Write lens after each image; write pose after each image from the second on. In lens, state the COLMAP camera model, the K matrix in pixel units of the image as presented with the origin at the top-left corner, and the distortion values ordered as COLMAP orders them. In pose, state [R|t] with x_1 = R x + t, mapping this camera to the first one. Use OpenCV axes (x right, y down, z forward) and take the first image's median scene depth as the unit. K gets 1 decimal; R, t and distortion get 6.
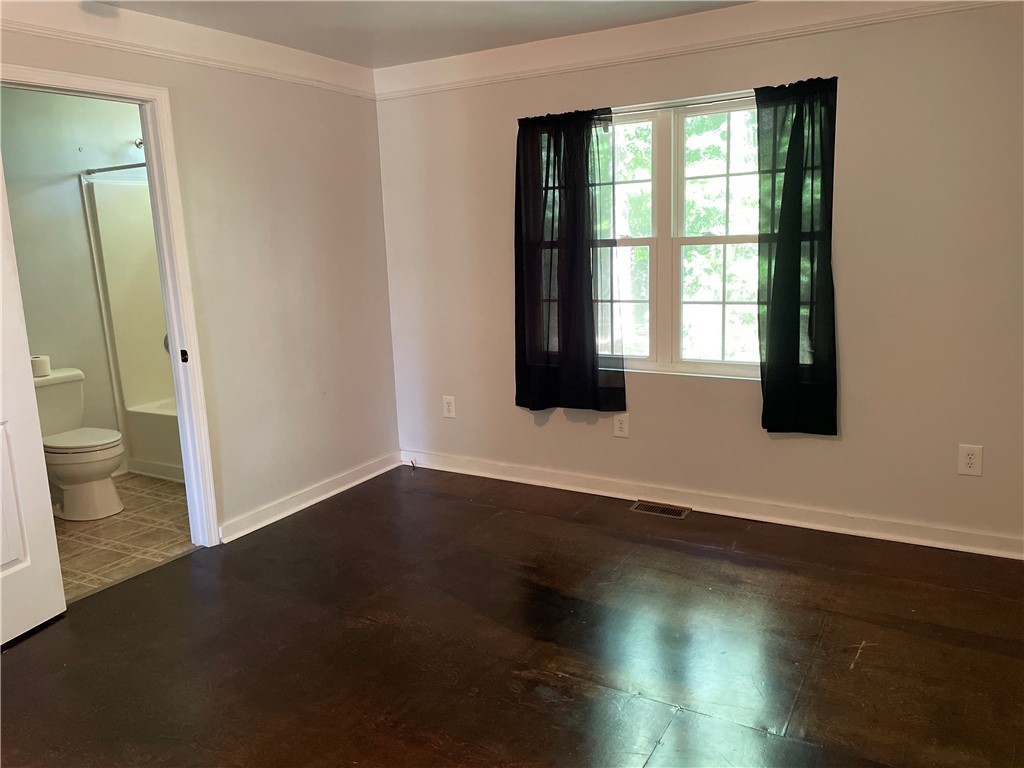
lens RADIAL K [[783.0, 0, 518.2], [0, 783.0, 355.7], [0, 0, 1]] dist [0.085823, -0.112819]
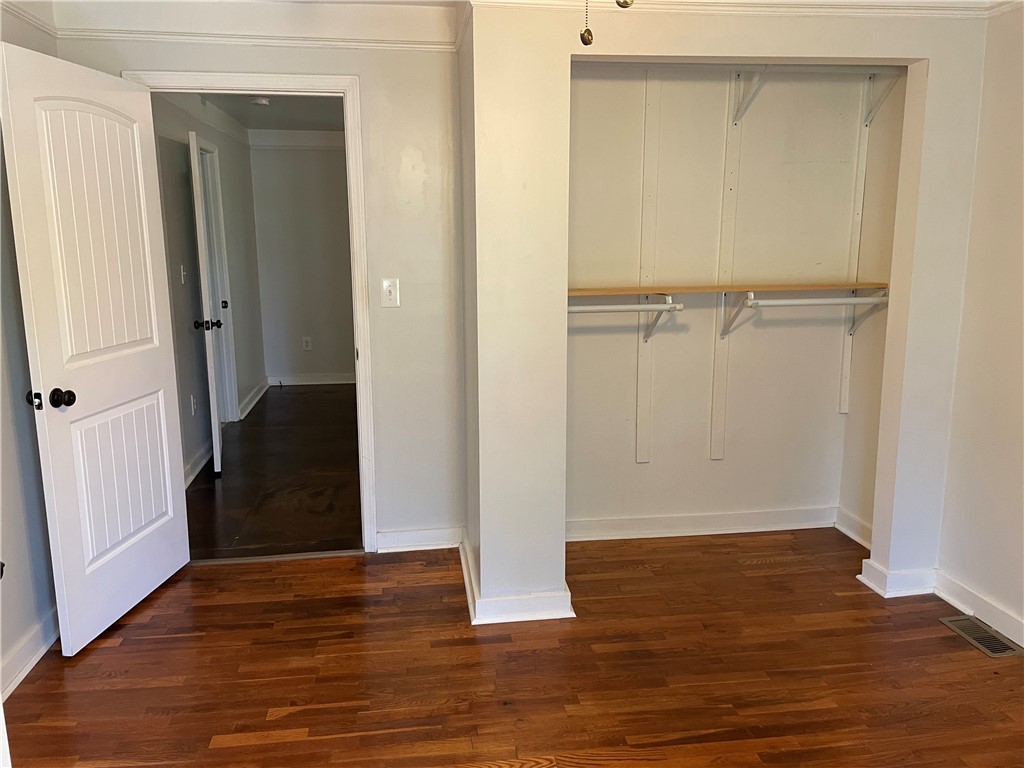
lens RADIAL K [[783.0, 0, 510.5], [0, 783.0, 381.2], [0, 0, 1]] dist [0.085823, -0.112819]
pose [[0.775750, -0.093467, 0.624080, -1.667619], [0.088465, 0.995312, 0.039100, 0.247257], [-0.624809, 0.024878, 0.780381, -1.111152]]
